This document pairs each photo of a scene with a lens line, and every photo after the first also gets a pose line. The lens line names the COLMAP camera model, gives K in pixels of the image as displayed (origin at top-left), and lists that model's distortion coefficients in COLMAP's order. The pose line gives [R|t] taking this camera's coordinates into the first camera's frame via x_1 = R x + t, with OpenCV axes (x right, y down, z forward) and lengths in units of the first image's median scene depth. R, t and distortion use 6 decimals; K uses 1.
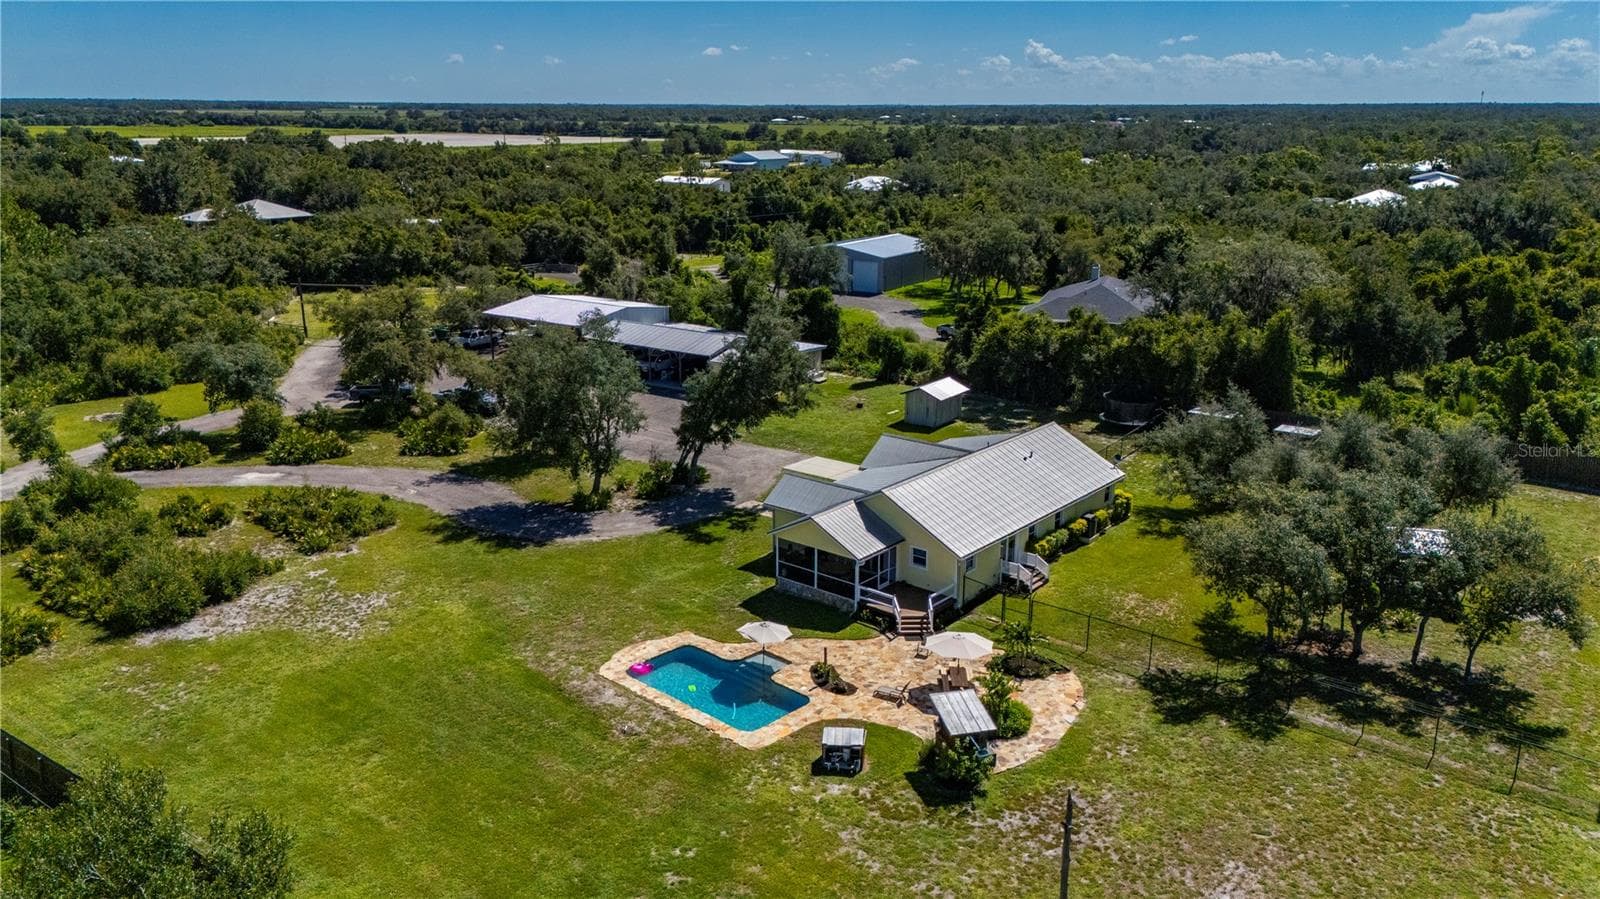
lens RADIAL K [[1161.9, 0, 800.0], [0, 1161.9, 449.5], [0, 0, 1]] dist [0.111711, -0.150181]
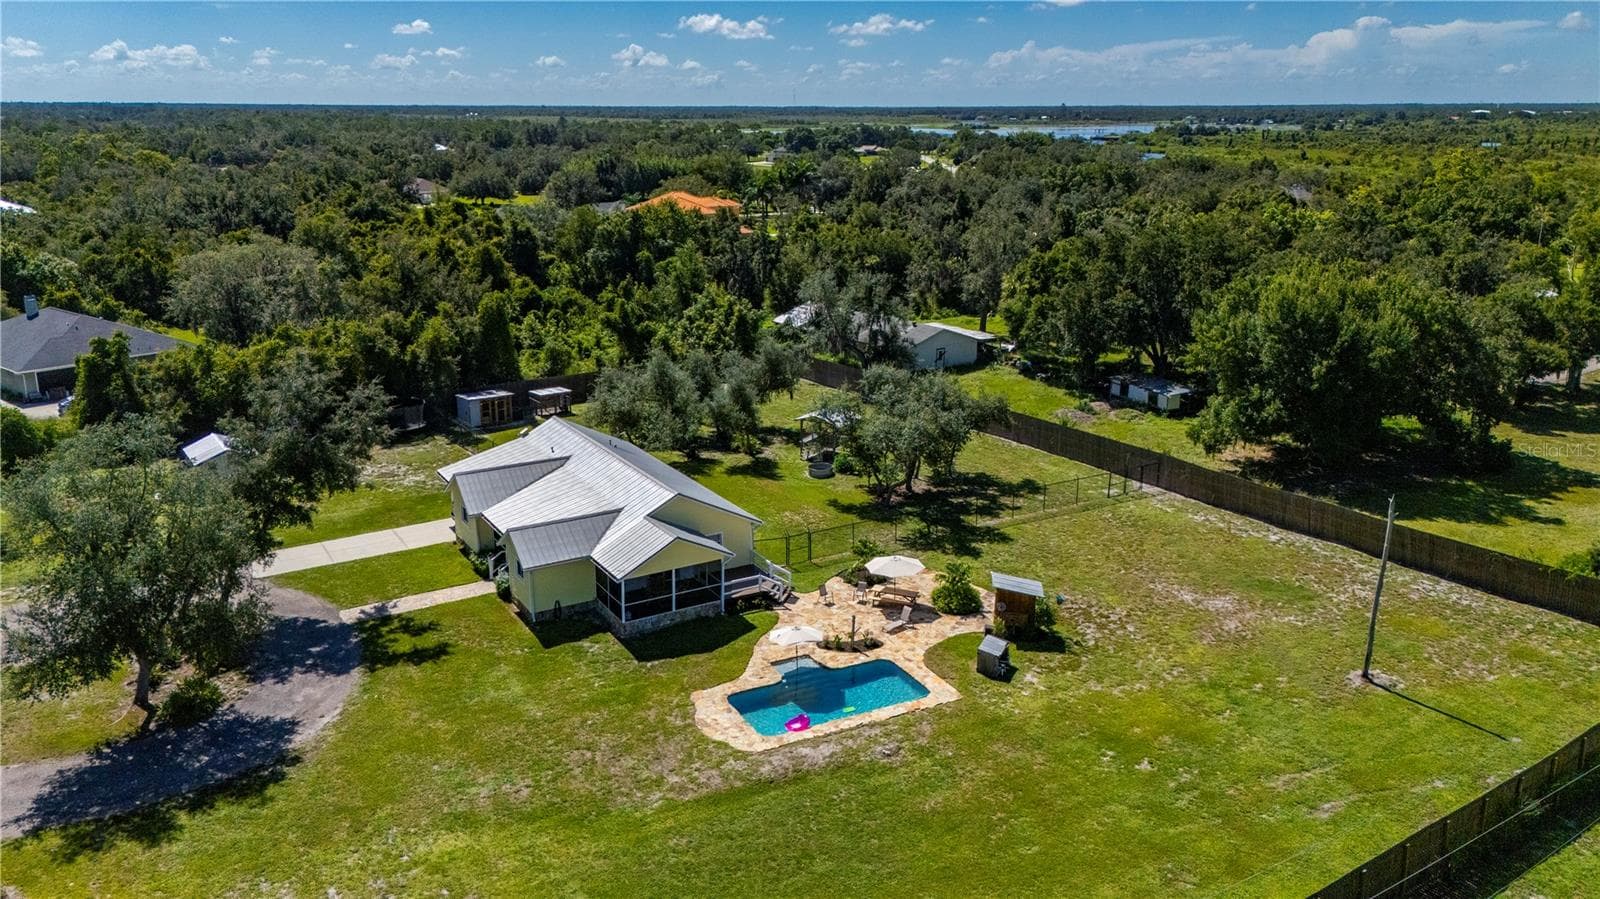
lens RADIAL K [[1161.9, 0, 800.0], [0, 1161.9, 449.5], [0, 0, 1]] dist [0.111711, -0.150181]
pose [[0.367122, -0.268616, 0.890543, -0.853169], [0.267230, 0.947493, 0.175630, -0.162405], [-0.890960, 0.173502, 0.419628, 0.550047]]
